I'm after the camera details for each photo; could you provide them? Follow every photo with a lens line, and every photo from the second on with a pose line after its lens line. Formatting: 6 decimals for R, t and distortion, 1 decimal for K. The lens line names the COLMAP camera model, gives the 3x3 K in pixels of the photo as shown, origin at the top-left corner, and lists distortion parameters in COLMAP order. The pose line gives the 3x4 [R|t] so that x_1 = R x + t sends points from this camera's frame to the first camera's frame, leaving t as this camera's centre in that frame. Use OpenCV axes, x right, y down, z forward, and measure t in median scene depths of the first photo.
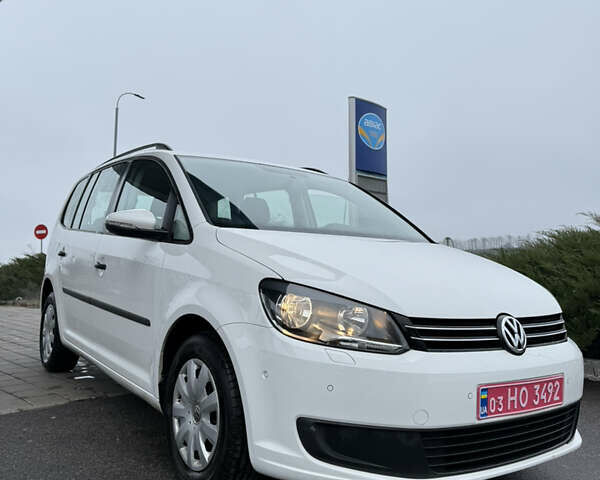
lens RADIAL K [[561.1, 0, 297.8], [0, 561.1, 237.1], [0, 0, 1]] dist [0.154232, -0.298838]
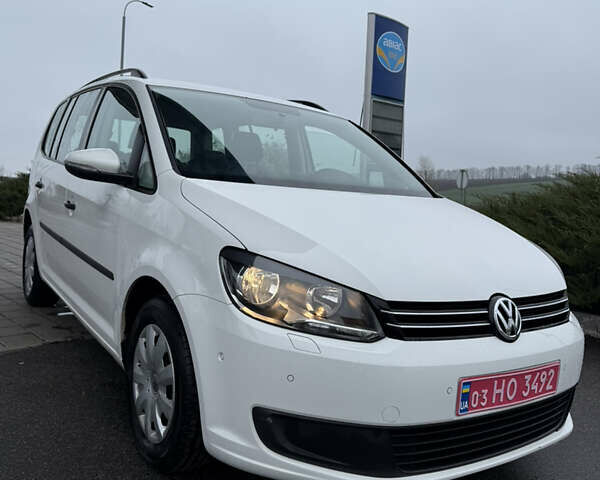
lens RADIAL K [[562.0, 0, 300.0], [0, 562.0, 240.0], [0, 0, 1]] dist [0.156890, -0.330590]
pose [[0.999003, 0.041493, -0.016484, 0.066757], [-0.038729, 0.989043, 0.142458, -0.062825], [0.022214, -0.141678, 0.989664, 0.134993]]
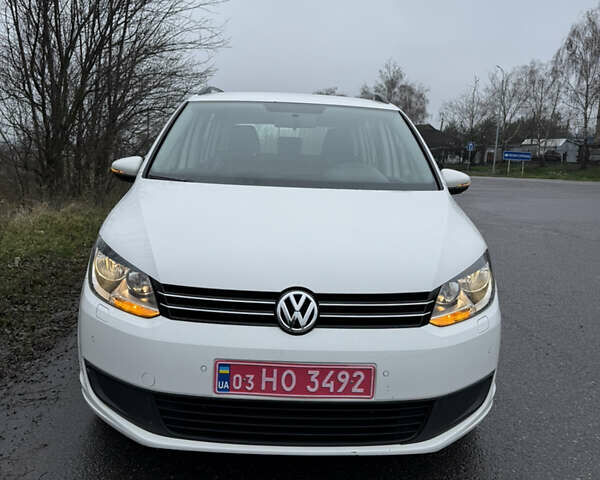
lens RADIAL K [[561.1, 0, 297.8], [0, 561.1, 237.1], [0, 0, 1]] dist [0.154232, -0.298838]
pose [[0.830906, 0.072517, -0.551668, 0.856050], [0.019544, 0.987055, 0.159186, -0.087266], [0.556070, -0.143051, 0.818732, 0.288078]]
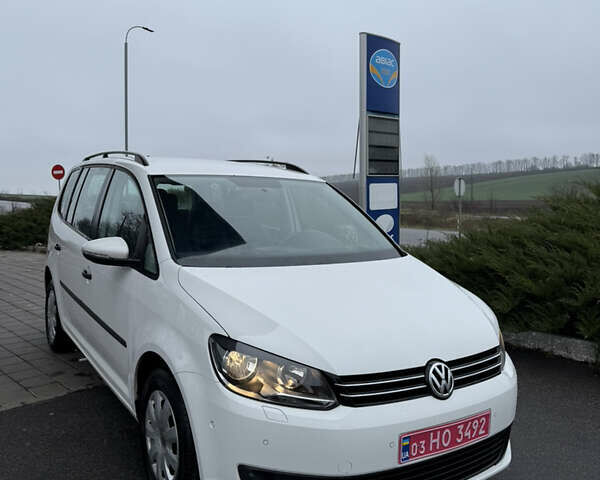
lens RADIAL K [[561.1, 0, 297.8], [0, 561.1, 237.1], [0, 0, 1]] dist [0.154232, -0.298838]
pose [[0.999247, -0.005870, -0.038362, 0.144302], [0.010972, 0.990898, 0.134166, -0.251932], [0.037225, -0.134486, 0.990216, -0.061216]]
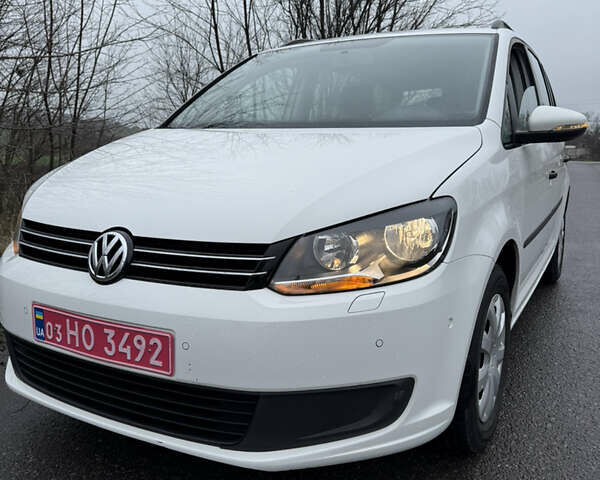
lens RADIAL K [[562.0, 0, 300.0], [0, 562.0, 240.0], [0, 0, 1]] dist [0.156890, -0.330590]
pose [[0.428293, 0.108515, -0.897101, 1.129252], [0.047625, 0.988673, 0.142329, 0.057490], [0.902384, -0.103683, 0.418274, 0.914019]]
